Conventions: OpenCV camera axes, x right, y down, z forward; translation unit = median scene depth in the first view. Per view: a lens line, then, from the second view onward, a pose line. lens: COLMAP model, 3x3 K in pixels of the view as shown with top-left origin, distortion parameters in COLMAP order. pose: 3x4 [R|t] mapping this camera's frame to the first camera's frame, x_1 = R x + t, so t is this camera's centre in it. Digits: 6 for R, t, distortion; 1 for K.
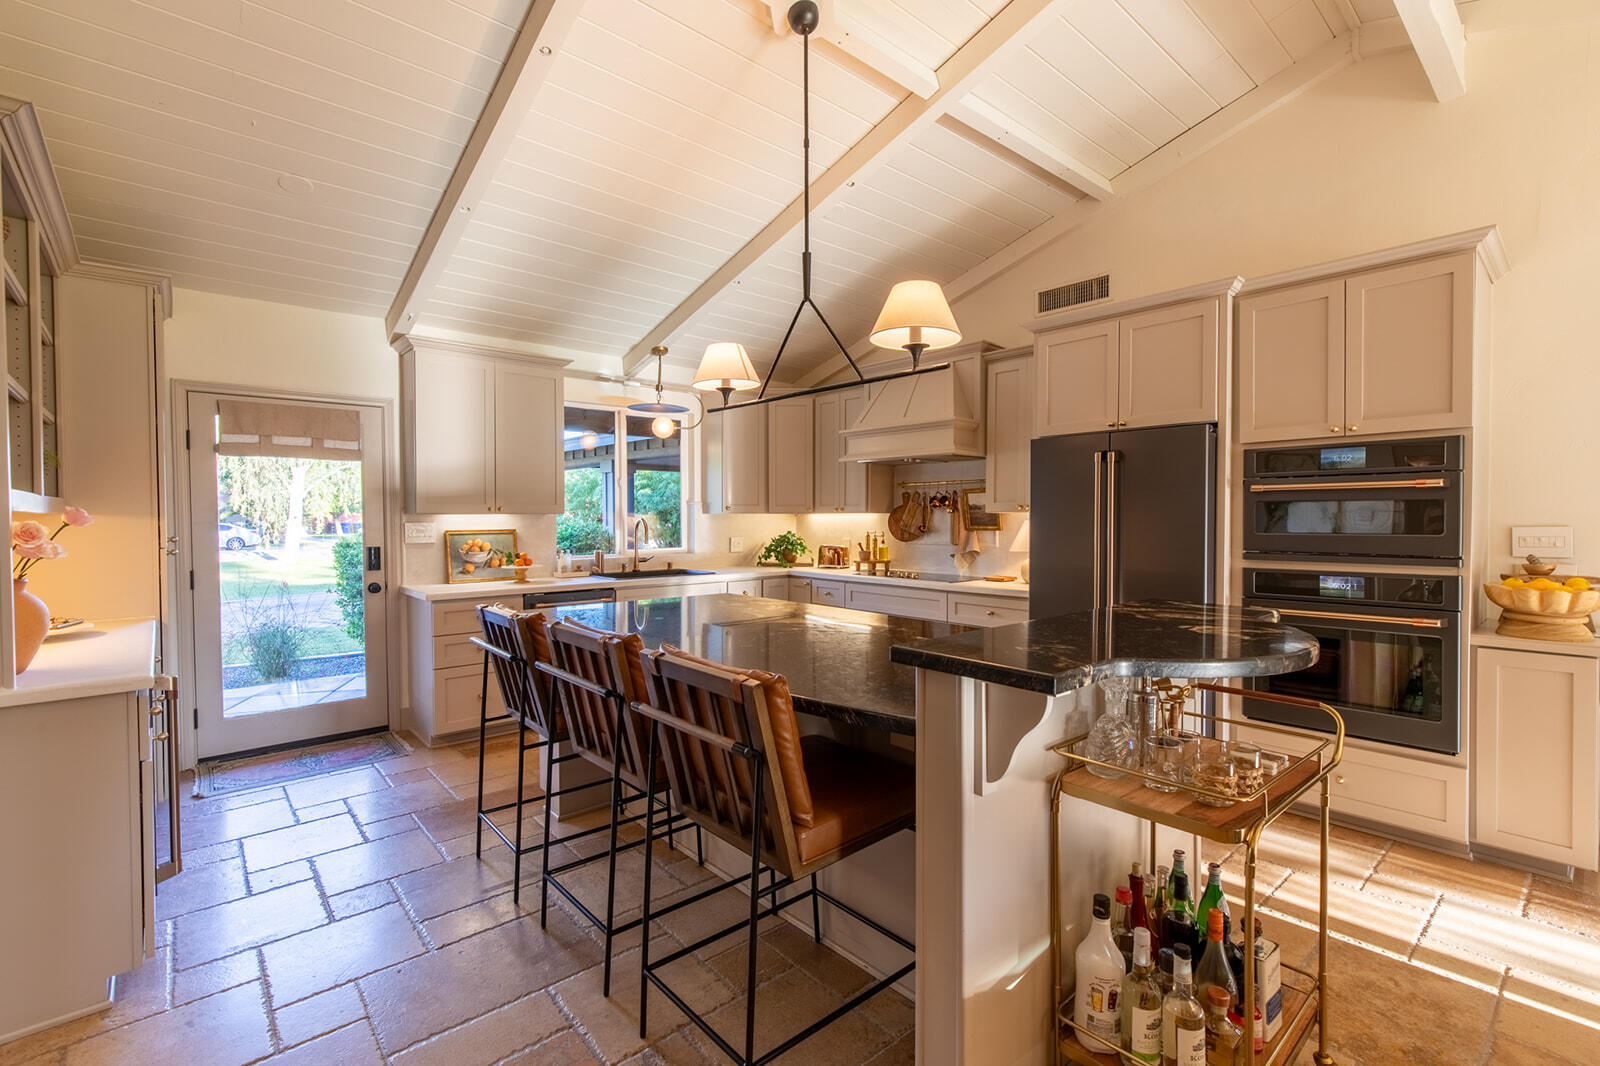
lens RADIAL K [[718.1, 0, 809.0], [0, 718.1, 530.6], [0, 0, 1]] dist [0.008066, -0.001310]
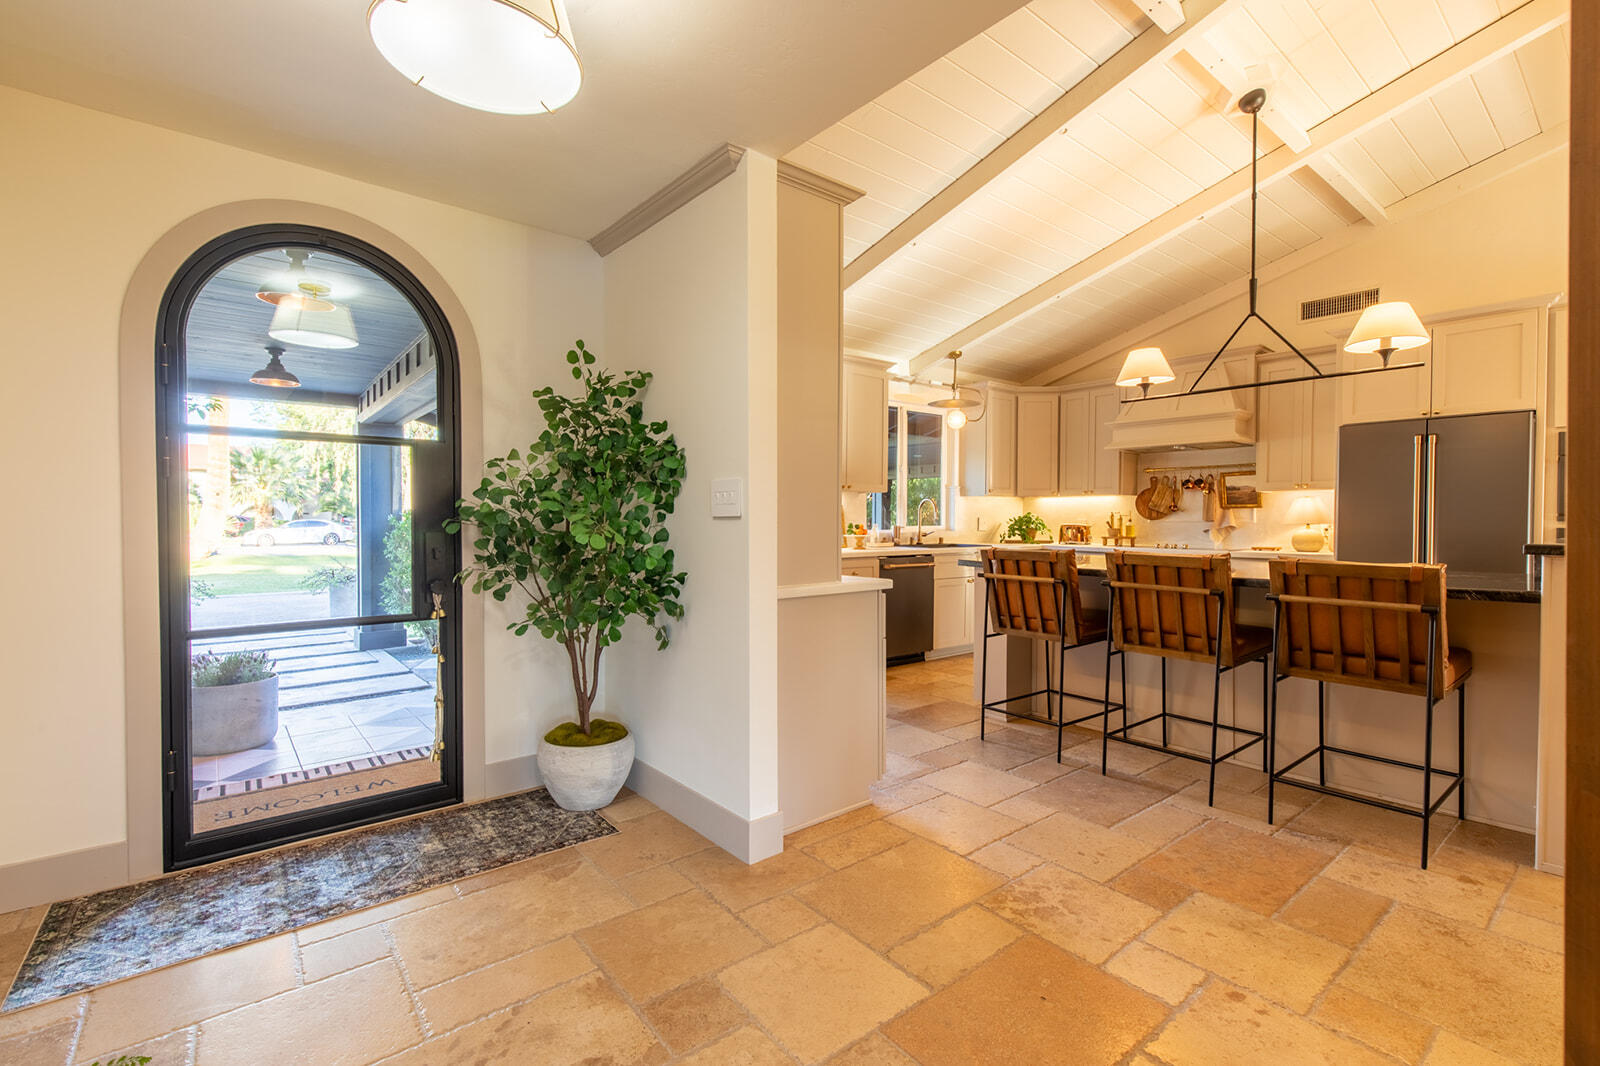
lens RADIAL K [[718.1, 0, 809.0], [0, 718.1, 530.6], [0, 0, 1]] dist [0.008066, -0.001310]
pose [[0.999144, 0.005172, -0.041041, -0.394973], [-0.005325, 0.999979, -0.003640, 0.042586], [0.041021, 0.003855, 0.999151, -0.180524]]
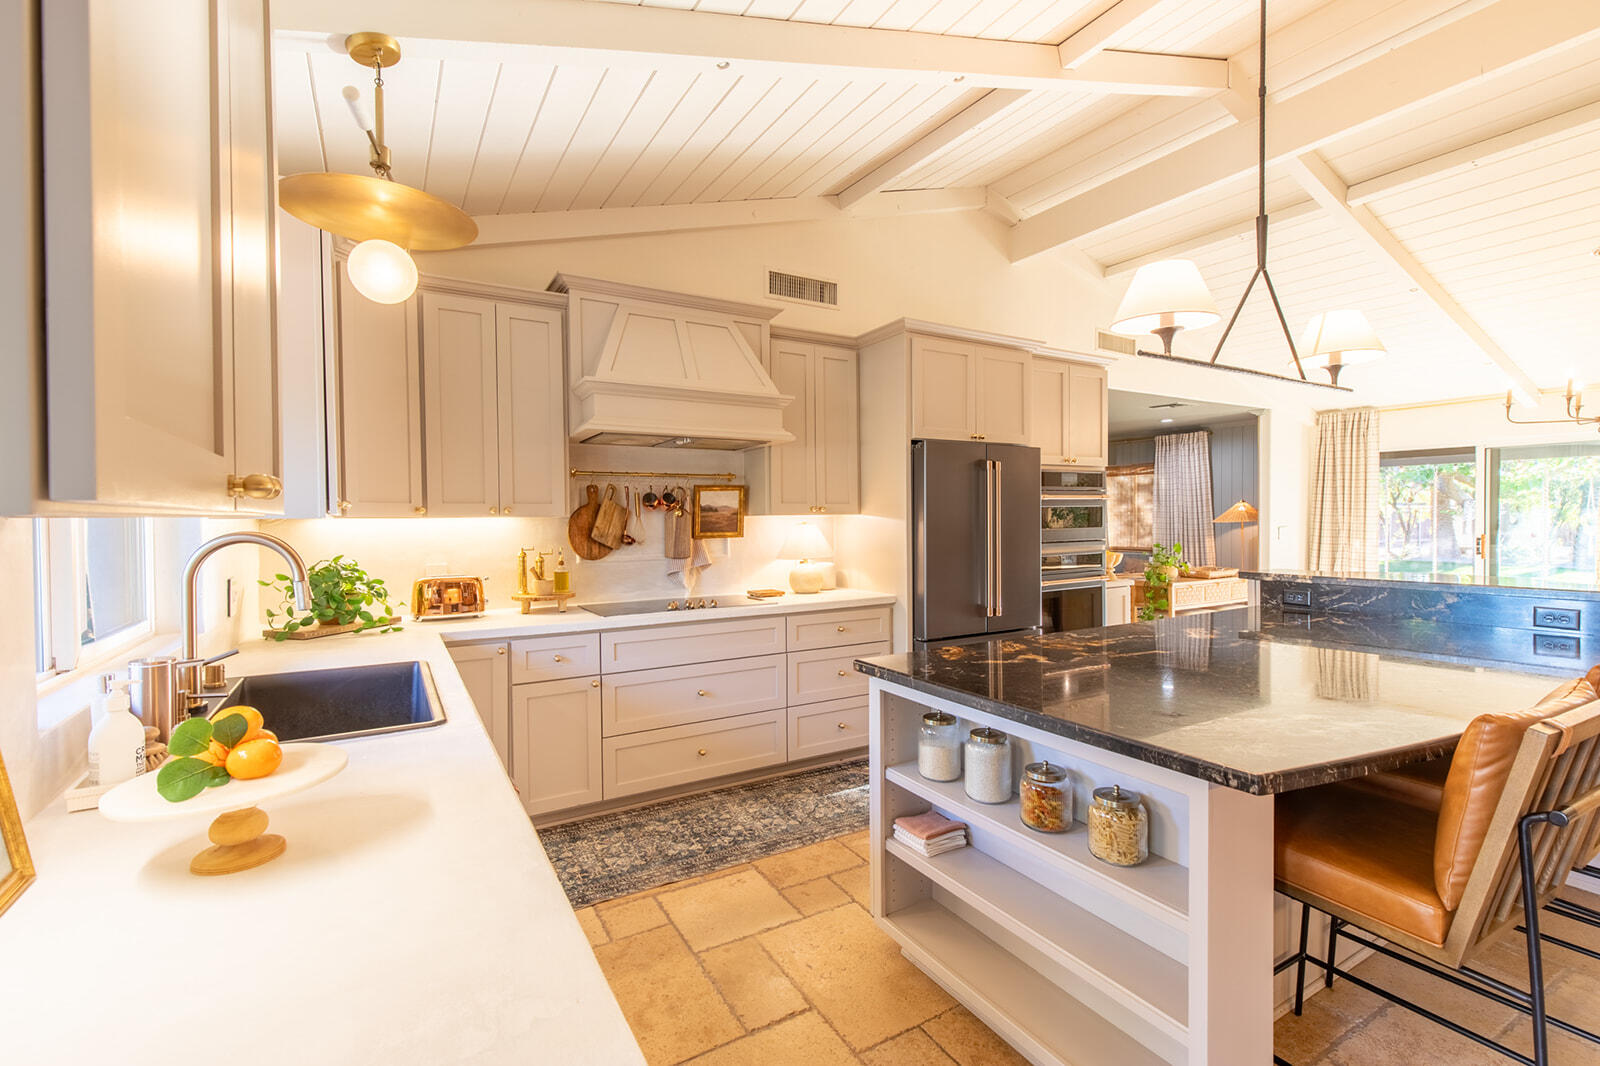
lens RADIAL K [[718.1, 0, 809.0], [0, 718.1, 530.6], [0, 0, 1]] dist [0.008066, -0.001310]
pose [[0.187811, -0.019075, 0.982020, -0.512711], [0.028651, 0.999492, 0.013934, -0.016325], [-0.981787, 0.025519, 0.188262, 0.732697]]
